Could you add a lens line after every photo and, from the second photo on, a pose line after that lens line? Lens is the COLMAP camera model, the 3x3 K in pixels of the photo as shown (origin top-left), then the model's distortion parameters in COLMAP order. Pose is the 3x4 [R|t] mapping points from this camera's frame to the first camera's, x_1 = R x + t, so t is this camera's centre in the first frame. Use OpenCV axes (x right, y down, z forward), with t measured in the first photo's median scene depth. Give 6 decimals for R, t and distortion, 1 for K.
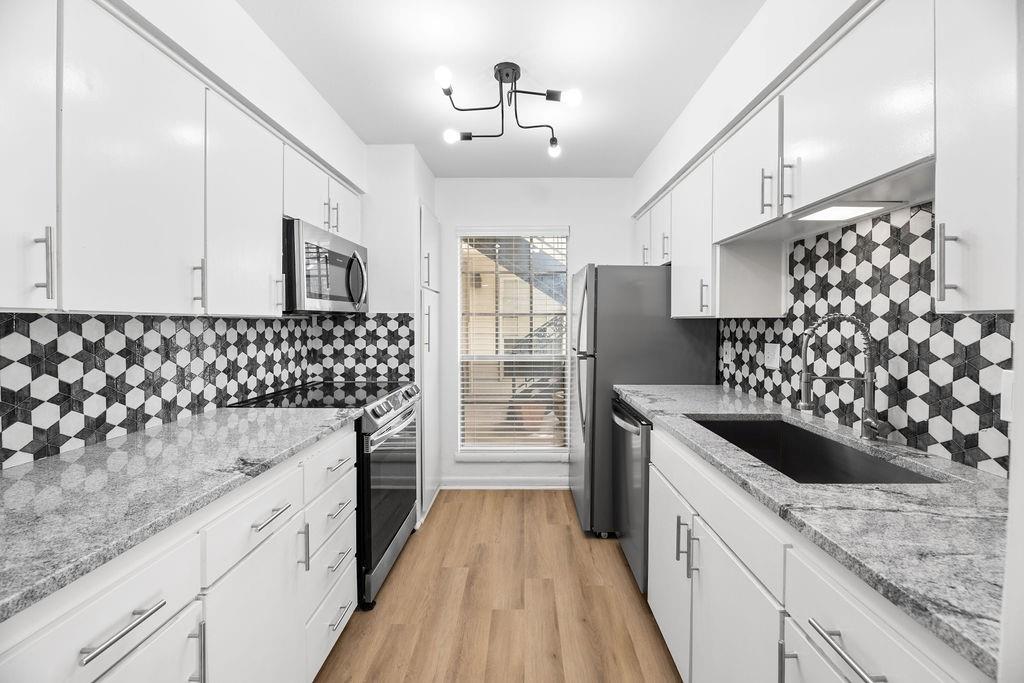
lens RADIAL K [[416.2, 0, 518.4], [0, 416.2, 326.5], [0, 0, 1]] dist [0.000062, -0.004304]
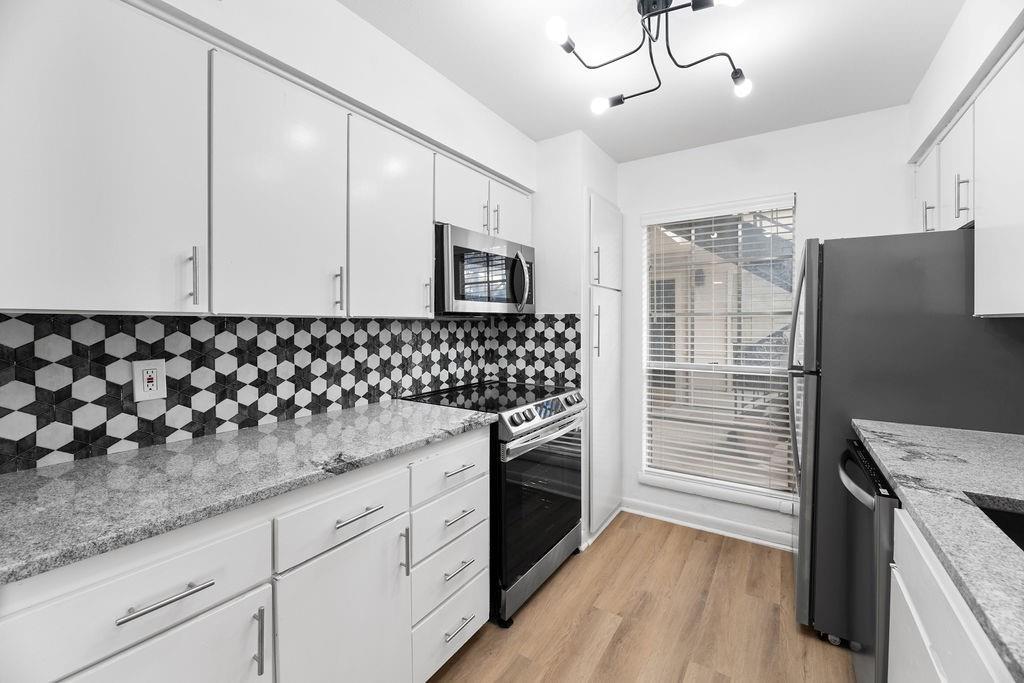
lens RADIAL K [[416.2, 0, 518.4], [0, 416.2, 326.5], [0, 0, 1]] dist [0.000062, -0.004304]
pose [[0.849079, 0.004451, -0.528248, 0.133151], [-0.006342, 0.999978, -0.001769, -0.001794], [0.528229, 0.004852, 0.849088, 0.169531]]
